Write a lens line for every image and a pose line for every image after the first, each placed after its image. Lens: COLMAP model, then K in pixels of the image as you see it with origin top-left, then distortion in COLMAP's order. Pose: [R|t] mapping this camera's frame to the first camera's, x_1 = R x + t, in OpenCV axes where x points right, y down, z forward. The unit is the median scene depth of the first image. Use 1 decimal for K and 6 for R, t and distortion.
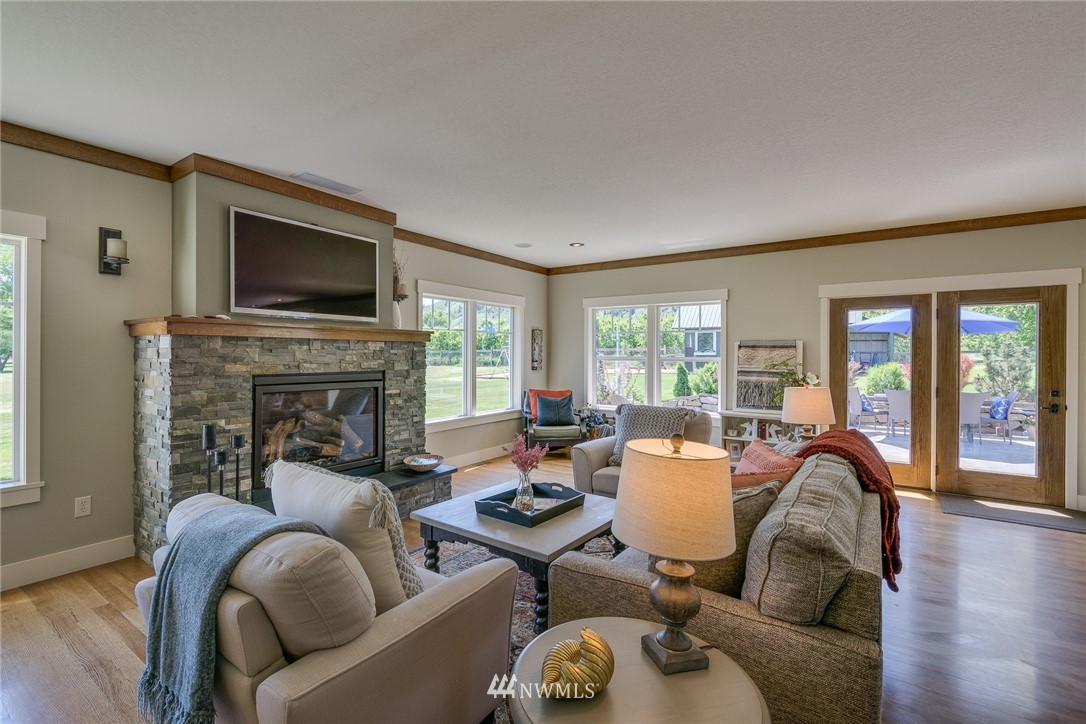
lens RADIAL K [[485.3, 0, 519.4], [0, 485.3, 357.7], [0, 0, 1]] dist [-0.010849, -0.000835]
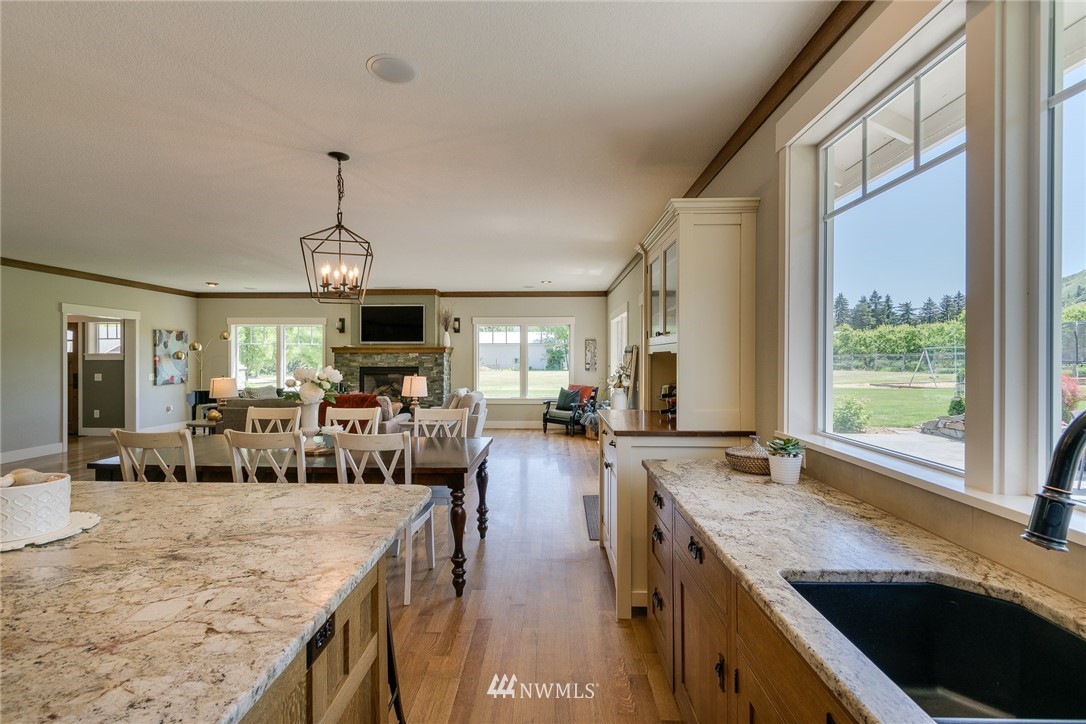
lens RADIAL K [[480.7, 0, 533.9], [0, 480.7, 357.2], [0, 0, 1]] dist [0.001510, -0.000648]
pose [[0.546067, -0.003375, -0.837734, 1.709918], [-0.004579, 0.999965, -0.007013, -0.002443], [0.837729, 0.007665, 0.546033, 0.266093]]
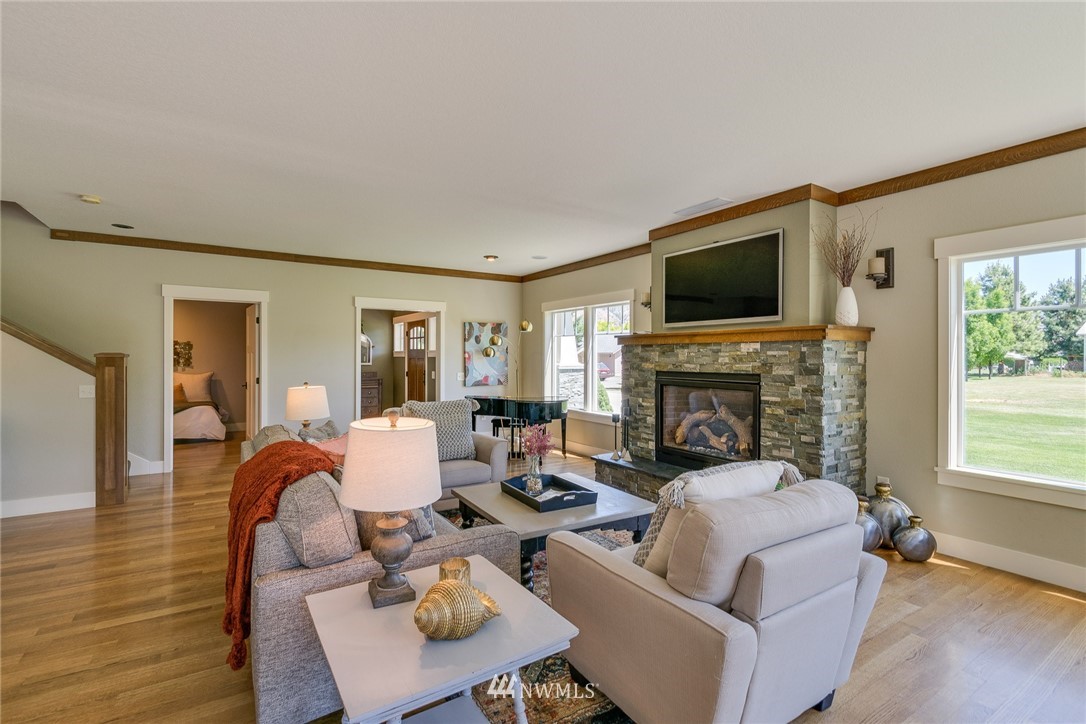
lens RADIAL K [[492.2, 0, 517.2], [0, 492.2, 360.9], [0, 0, 1]] dist [0.001032, -0.000149]
pose [[-0.393950, 0.006215, -0.919111, 0.728918], [-0.008003, 0.999916, 0.010191, -0.003786], [0.919097, 0.011370, -0.393867, 0.916657]]
